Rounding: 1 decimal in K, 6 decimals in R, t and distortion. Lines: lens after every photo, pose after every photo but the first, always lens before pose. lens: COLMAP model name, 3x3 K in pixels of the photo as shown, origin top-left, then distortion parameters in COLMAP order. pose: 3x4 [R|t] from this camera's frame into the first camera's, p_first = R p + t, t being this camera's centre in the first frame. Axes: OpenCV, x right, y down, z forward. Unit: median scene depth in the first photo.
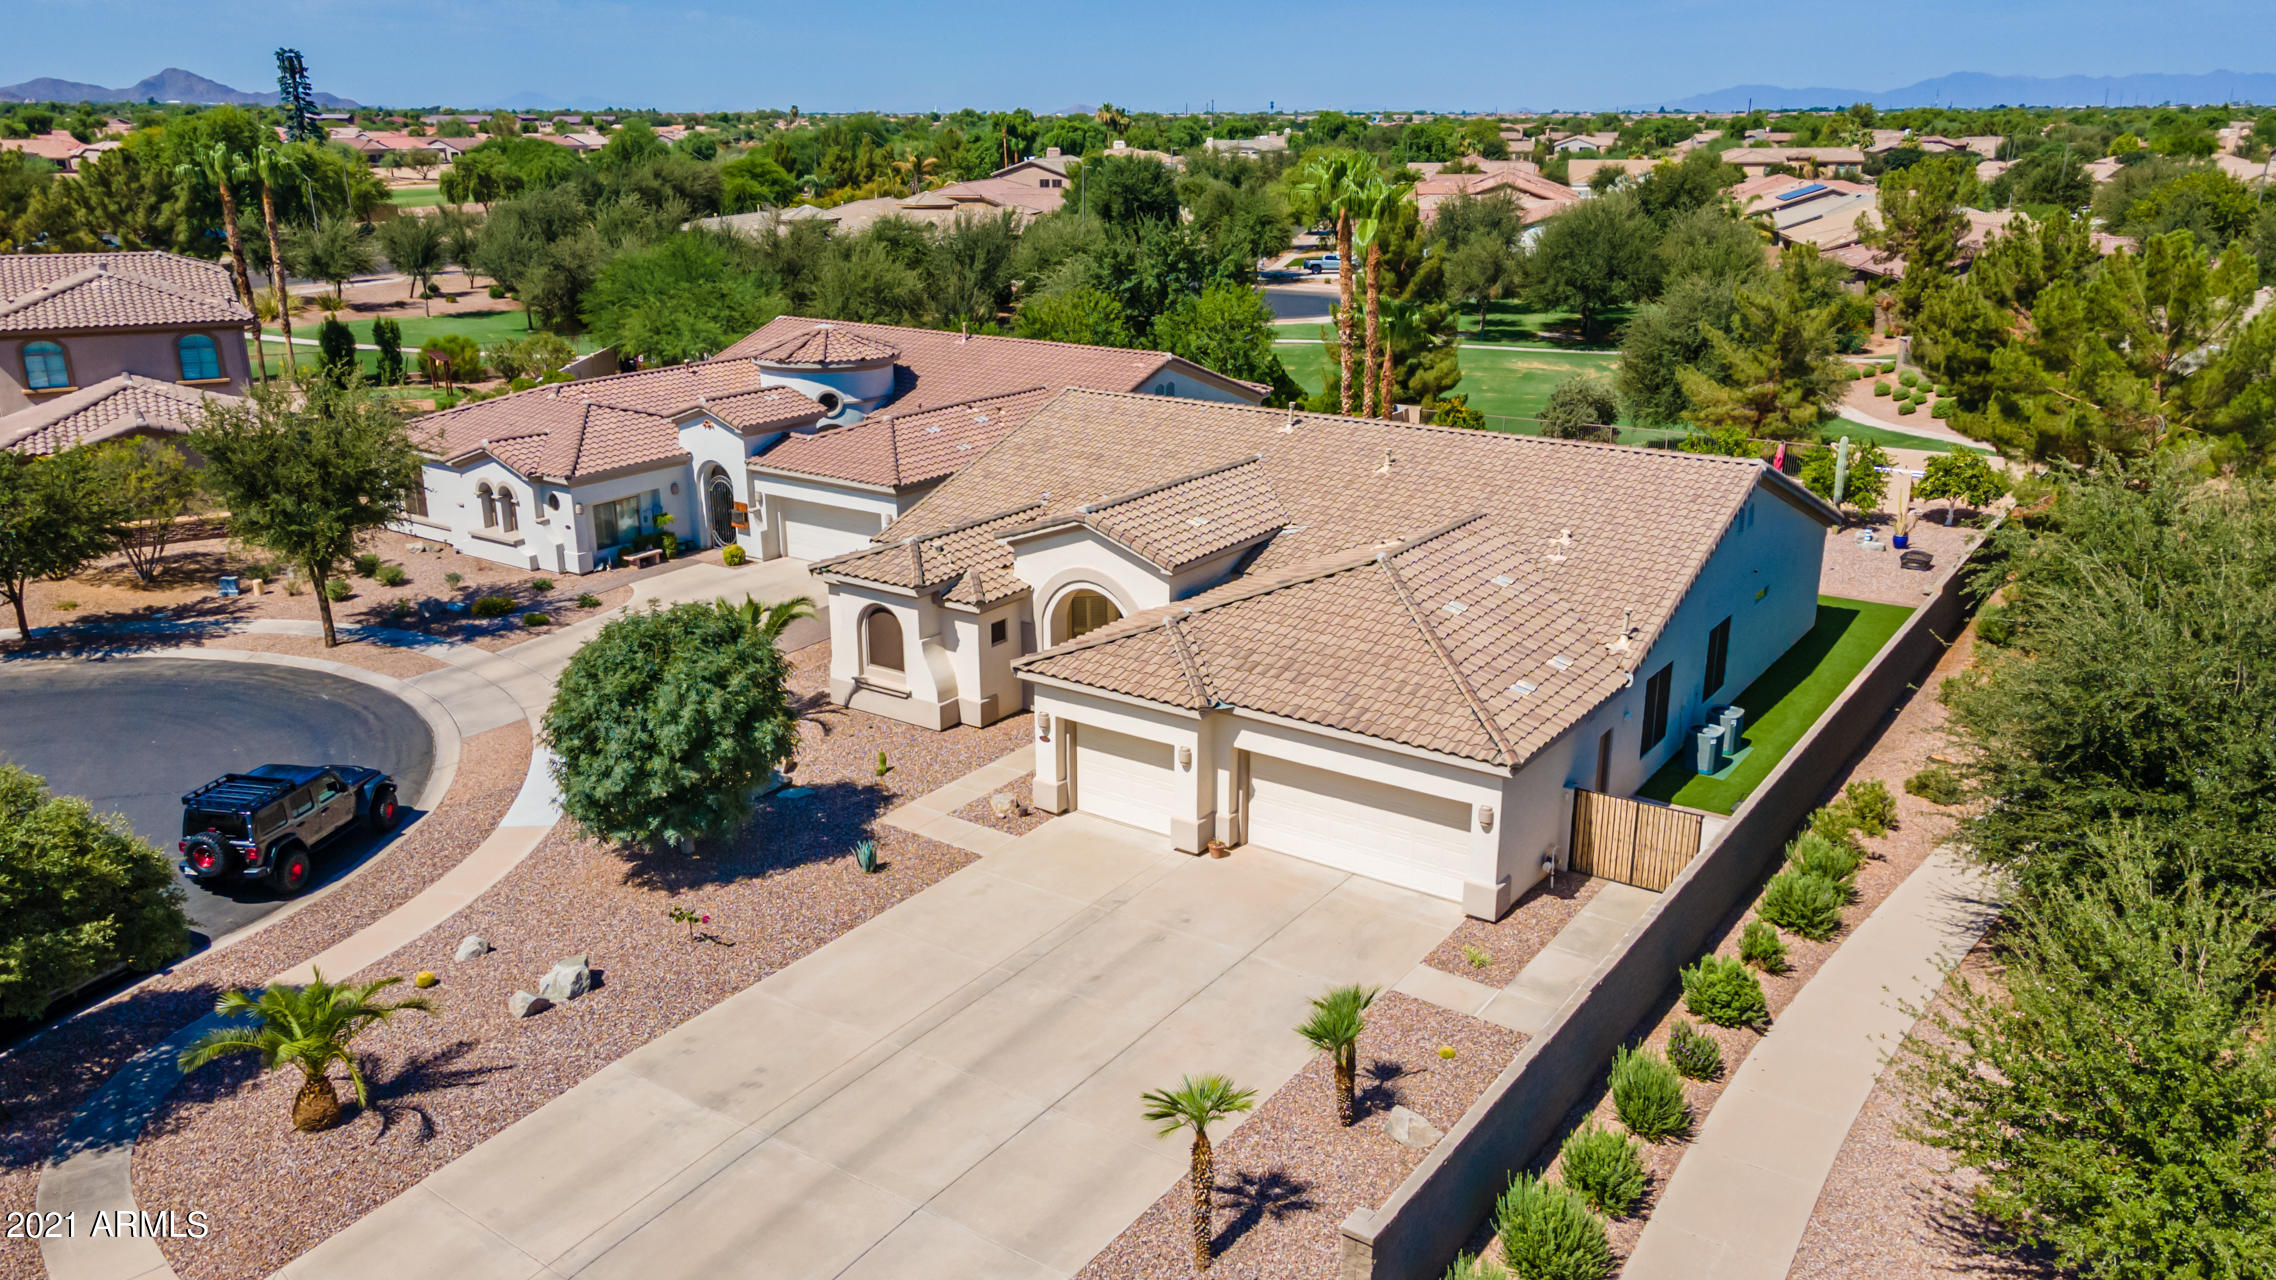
lens RADIAL K [[1688.4, 0, 1132.0], [0, 1688.4, 643.6], [0, 0, 1]] dist [0.010555, 0.049939]
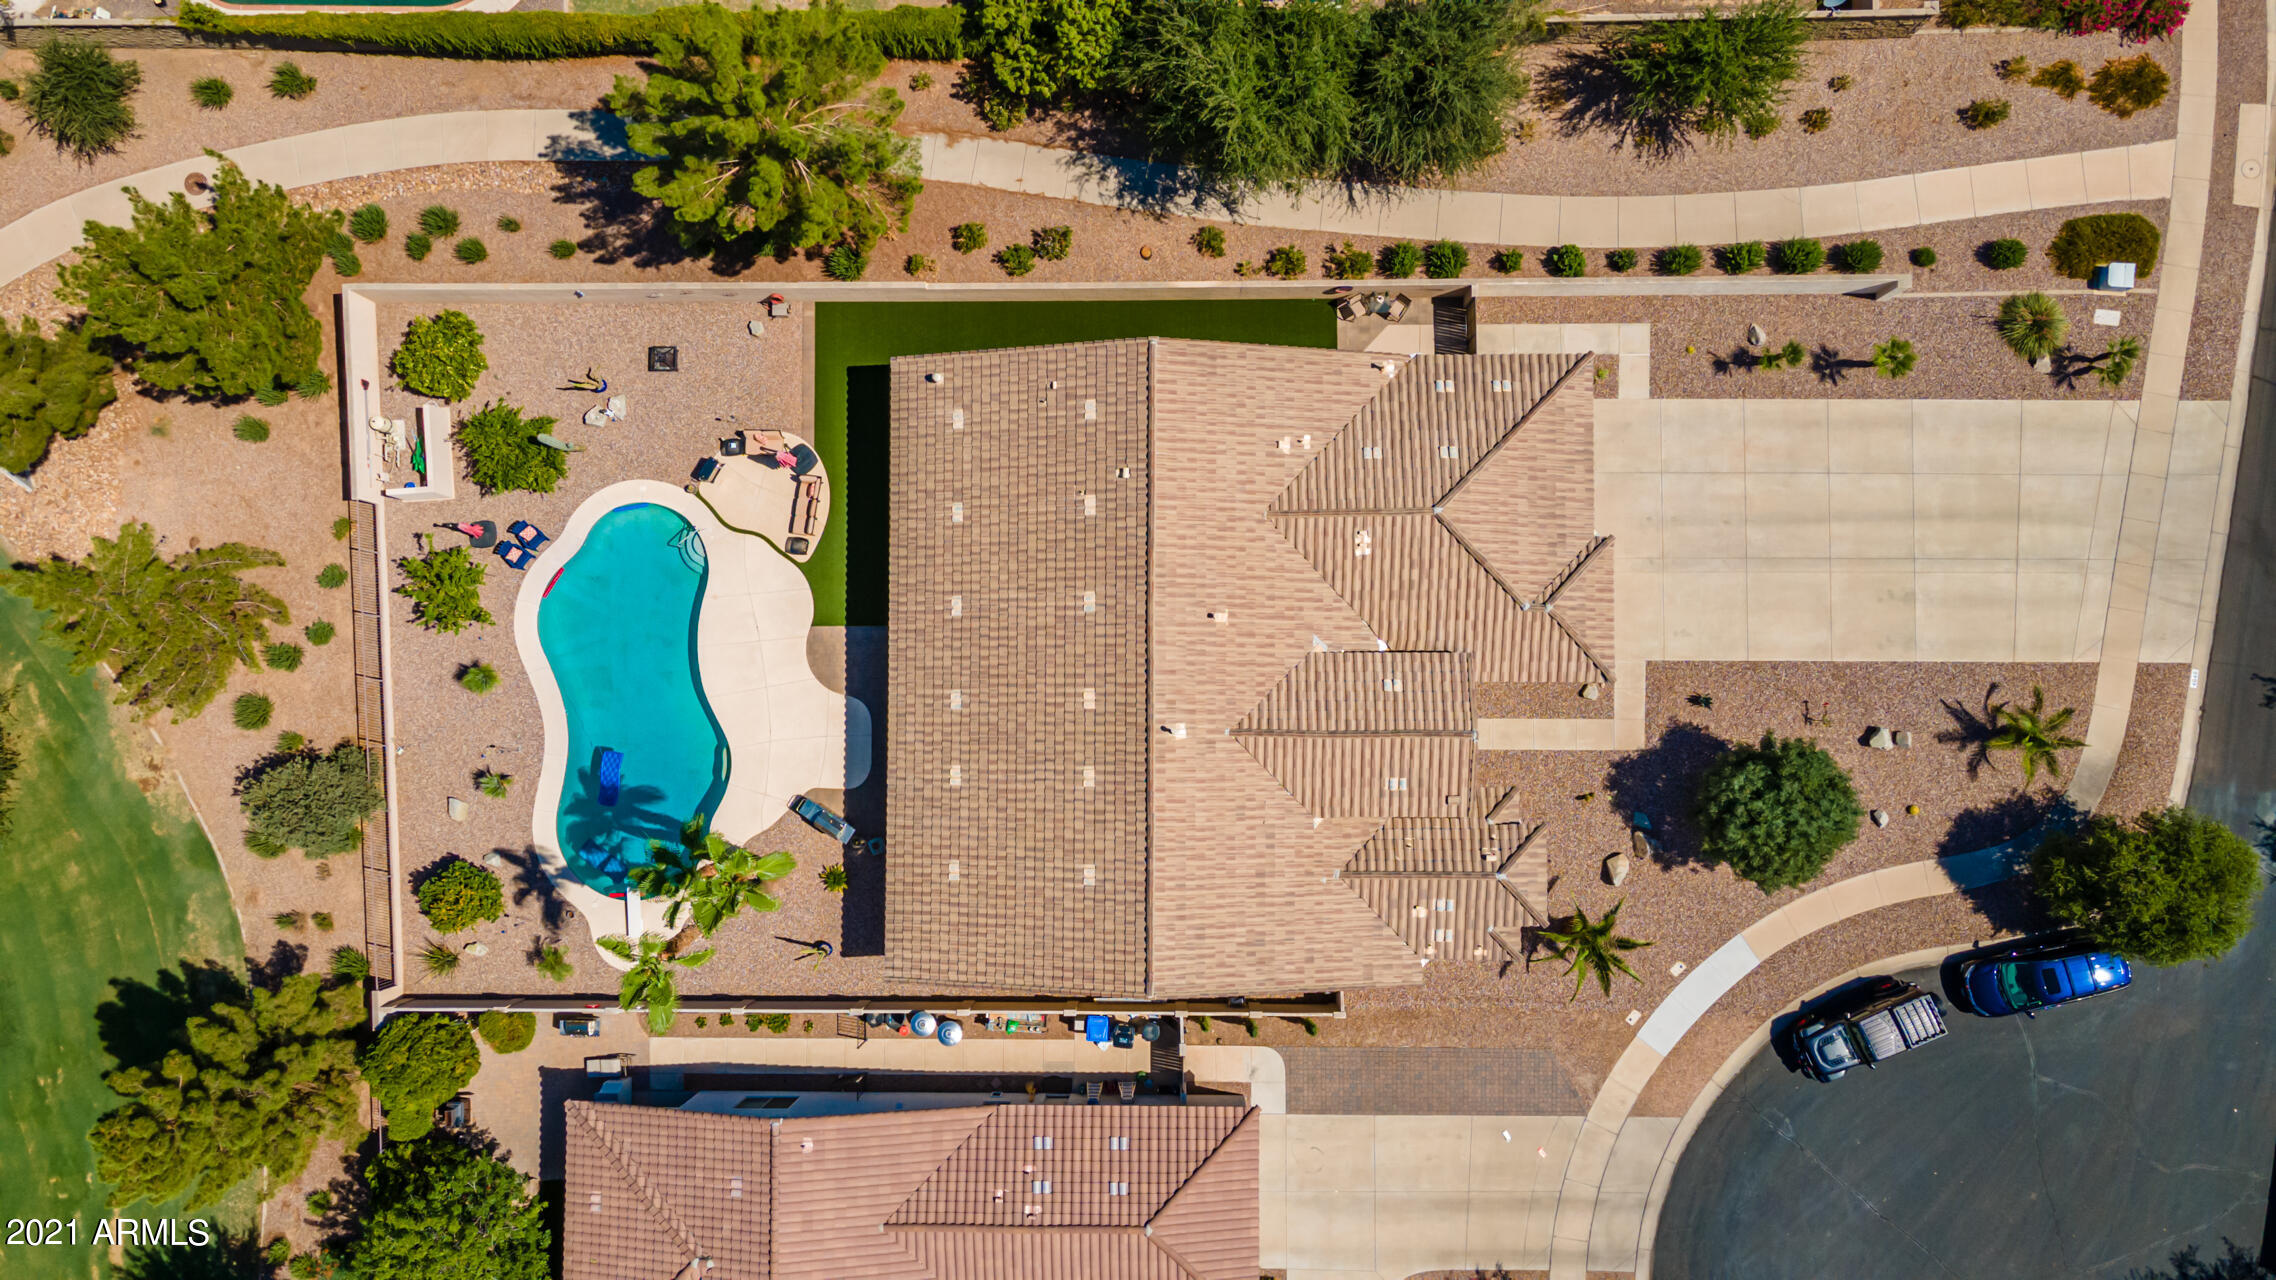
lens RADIAL K [[1688.4, 0, 1124.9], [0, 1688.4, 643.9], [0, 0, 1]] dist [0.010555, 0.049939]
pose [[-0.568382, -0.820556, 0.060251, 0.076980], [0.278918, -0.123270, 0.952370, -1.024989], [-0.774046, 0.558115, 0.298932, 0.544119]]
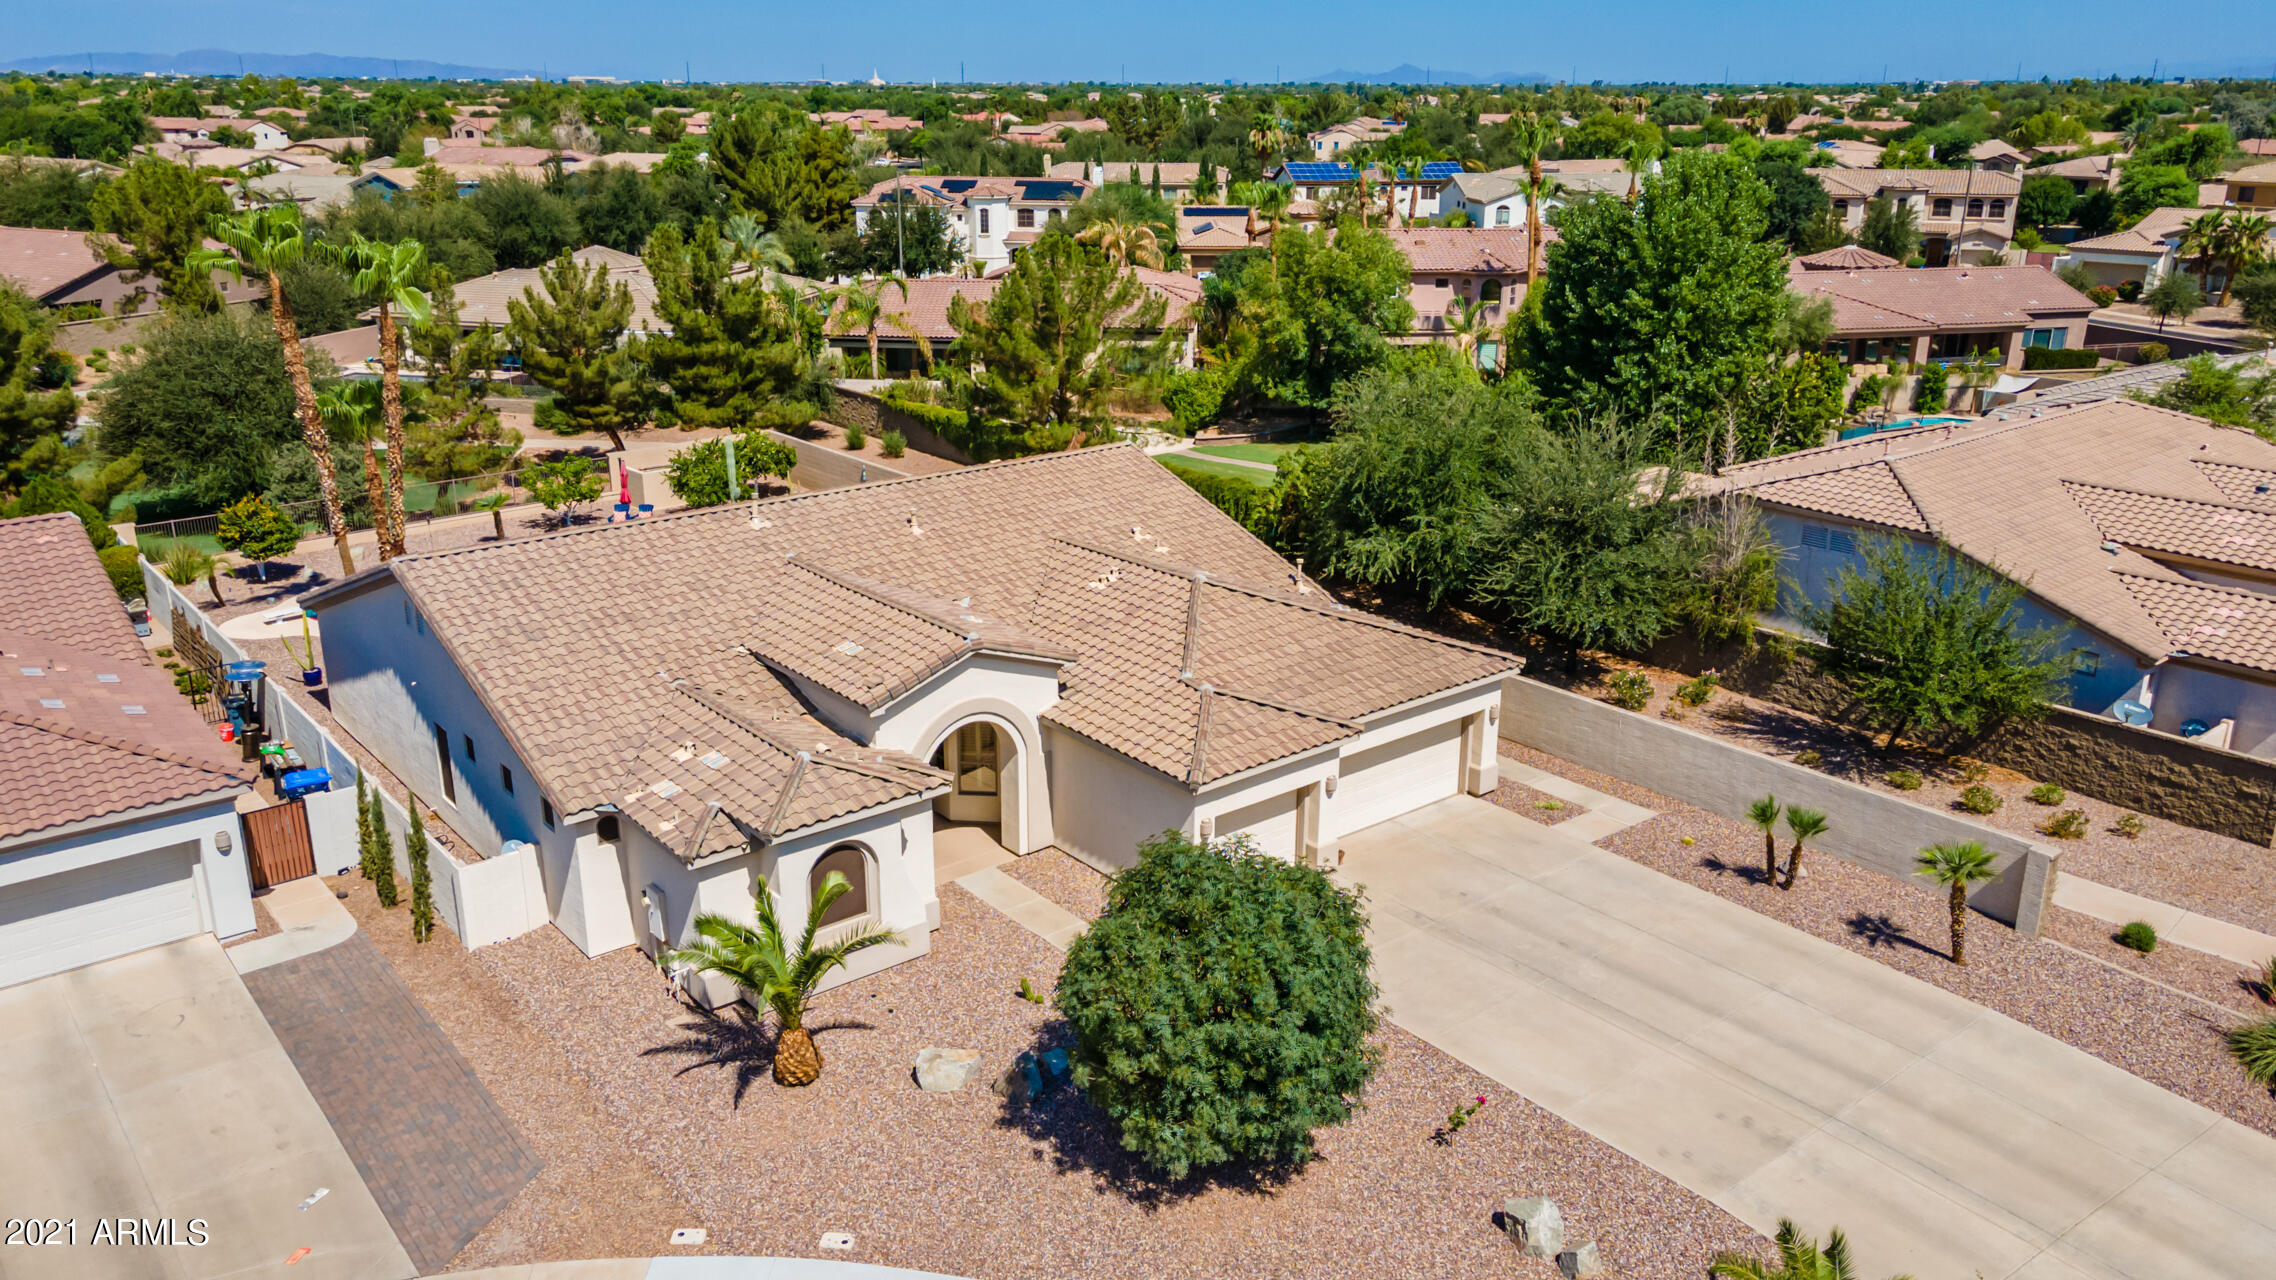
lens RADIAL K [[1688.4, 0, 1134.8], [0, 1688.4, 646.6], [0, 0, 1]] dist [0.010555, 0.049939]
pose [[0.270294, -0.302661, 0.913968, -0.577370], [0.285113, 0.931886, 0.224276, -0.176054], [-0.919593, 0.199964, 0.338176, 0.441242]]
